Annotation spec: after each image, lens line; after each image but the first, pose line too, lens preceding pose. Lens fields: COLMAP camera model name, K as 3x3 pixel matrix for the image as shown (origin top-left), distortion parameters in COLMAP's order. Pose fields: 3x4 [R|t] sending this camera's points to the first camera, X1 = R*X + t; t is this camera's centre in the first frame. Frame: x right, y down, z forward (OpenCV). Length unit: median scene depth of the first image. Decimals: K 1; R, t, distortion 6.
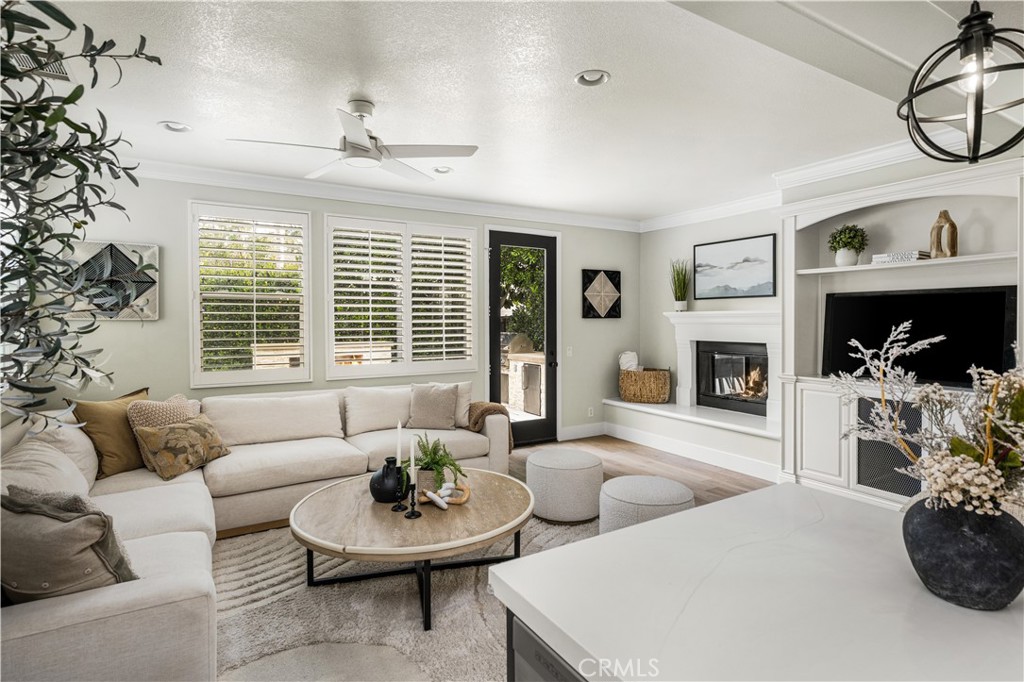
lens RADIAL K [[527.5, 0, 517.7], [0, 527.5, 325.6], [0, 0, 1]] dist [0.002345, -0.002505]
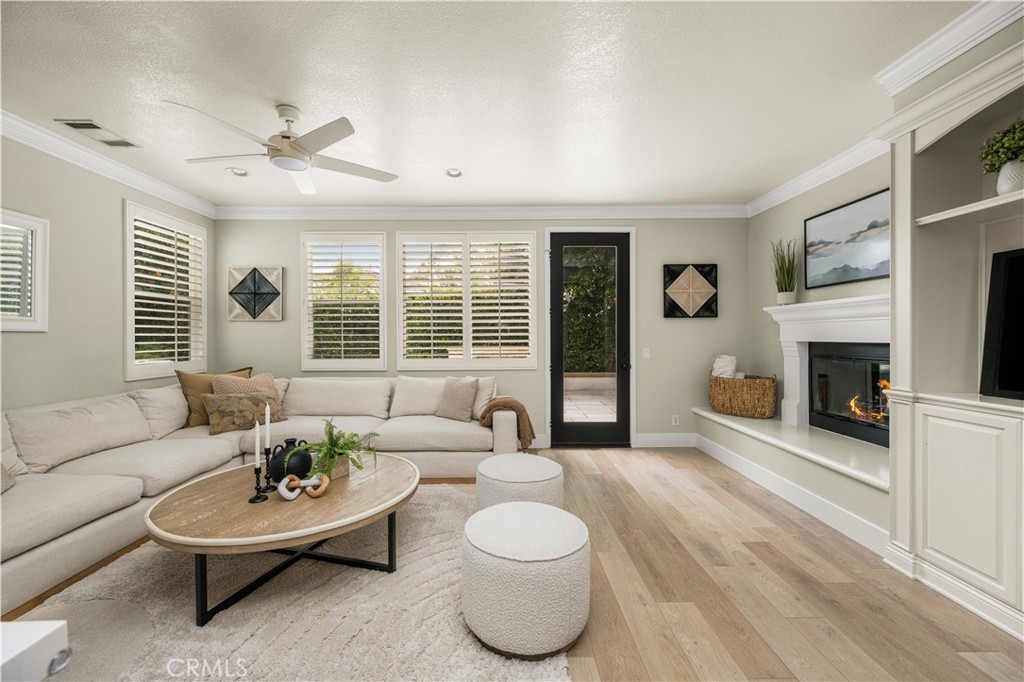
lens RADIAL K [[407.2, 0, 505.8], [0, 407.2, 339.2], [0, 0, 1]] dist [-0.007081, -0.000051]
pose [[0.859174, 0.001674, -0.511680, 0.330054], [-0.002323, 0.999997, -0.000629, 0.032675], [0.511678, 0.001729, 0.859176, 0.327290]]
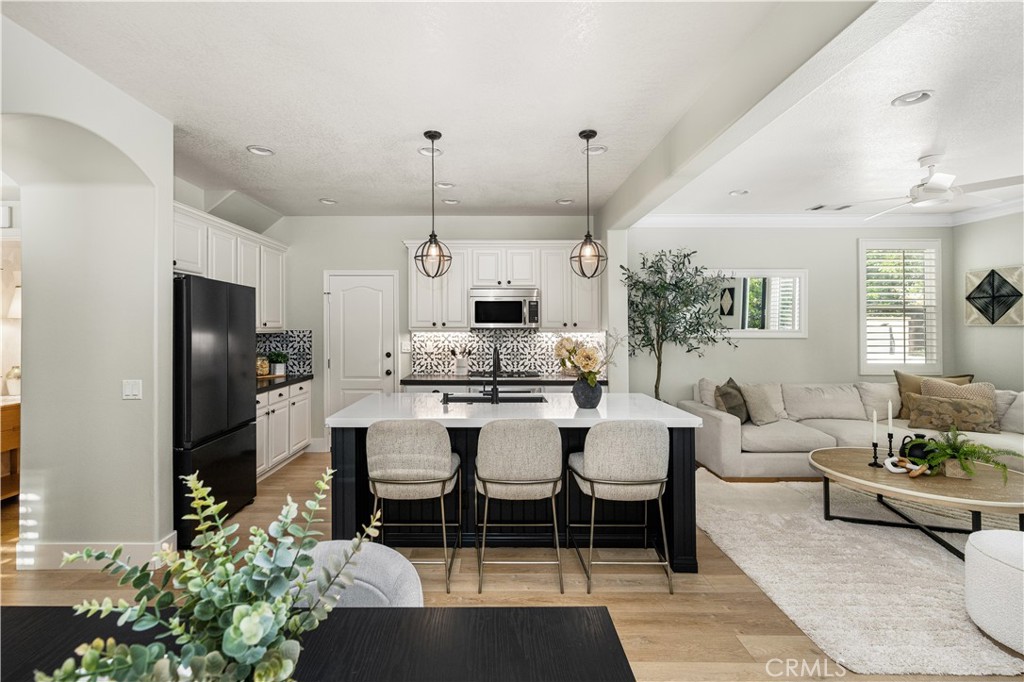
lens RADIAL K [[465.7, 0, 506.8], [0, 465.7, 321.0], [0, 0, 1]] dist [0.003431, -0.002168]
pose [[-0.508477, -0.011791, -0.860995, 0.764983], [-0.006844, 0.999930, -0.009652, -0.003569], [0.861048, 0.000985, -0.508522, 0.440286]]
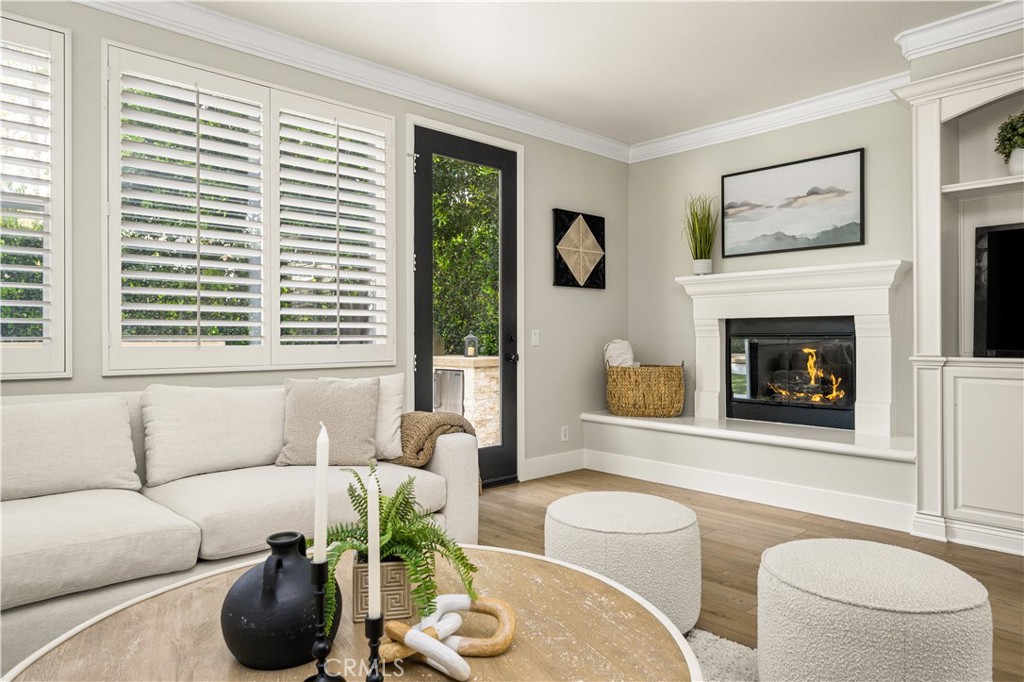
lens RADIAL K [[645.8, 0, 510.3], [0, 645.8, 336.6], [0, 0, 1]] dist [-0.000670, -0.000603]
pose [[0.979687, 0.002540, 0.200517, -0.110163], [-0.000131, 0.999928, -0.012026, 0.074609], [-0.200533, 0.011755, 0.979616, 0.332476]]
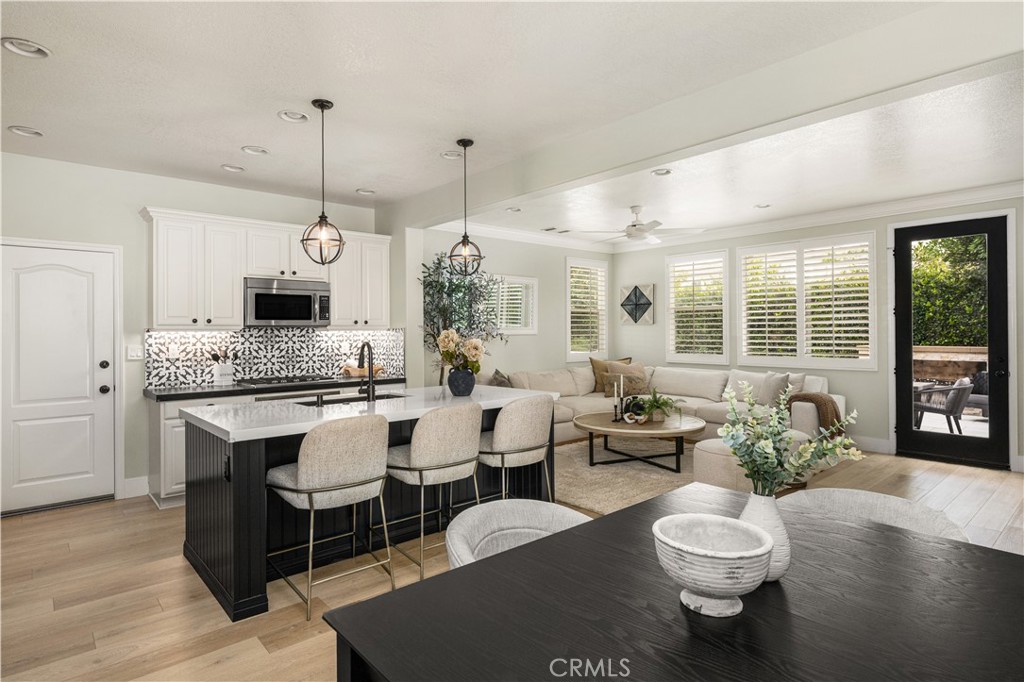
lens RADIAL K [[527.5, 0, 509.3], [0, 527.5, 325.2], [0, 0, 1]] dist [0.002345, -0.002505]
pose [[0.170636, -0.009160, -0.985292, 0.939790], [-0.001315, 0.999954, -0.009524, 0.009994], [0.985333, 0.002920, 0.170616, 0.151317]]
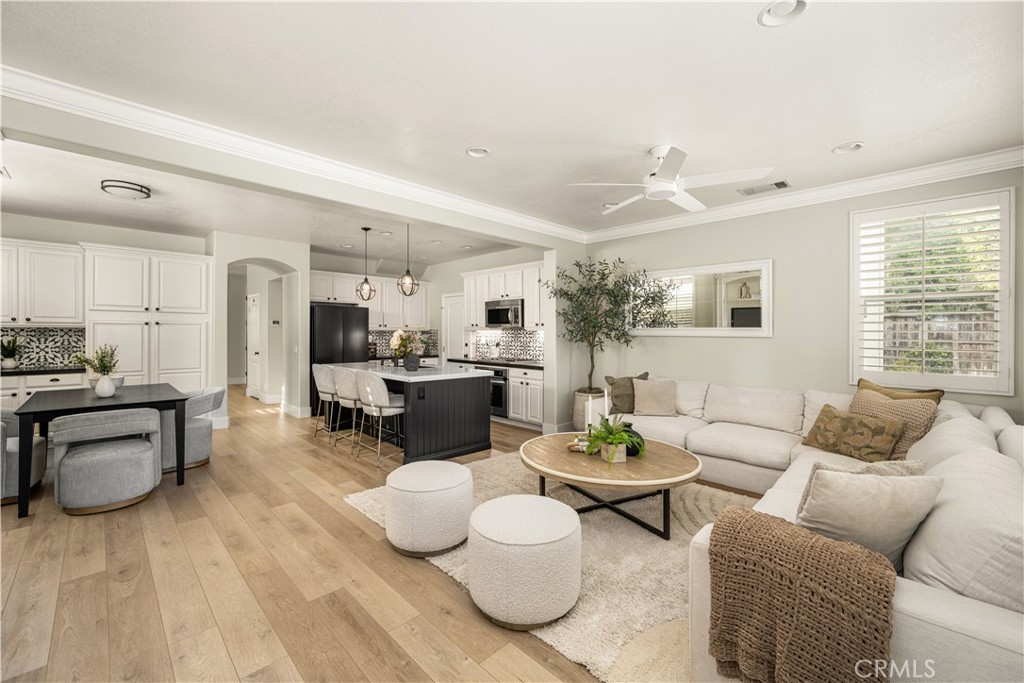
lens RADIAL K [[407.2, 0, 502.0], [0, 407.2, 334.5], [0, 0, 1]] dist [-0.007081, -0.000051]
pose [[-0.970672, -0.002096, -0.240400, 0.197105], [-0.005110, 0.999916, 0.011912, 0.009349], [0.240354, 0.012791, -0.970601, 1.181260]]
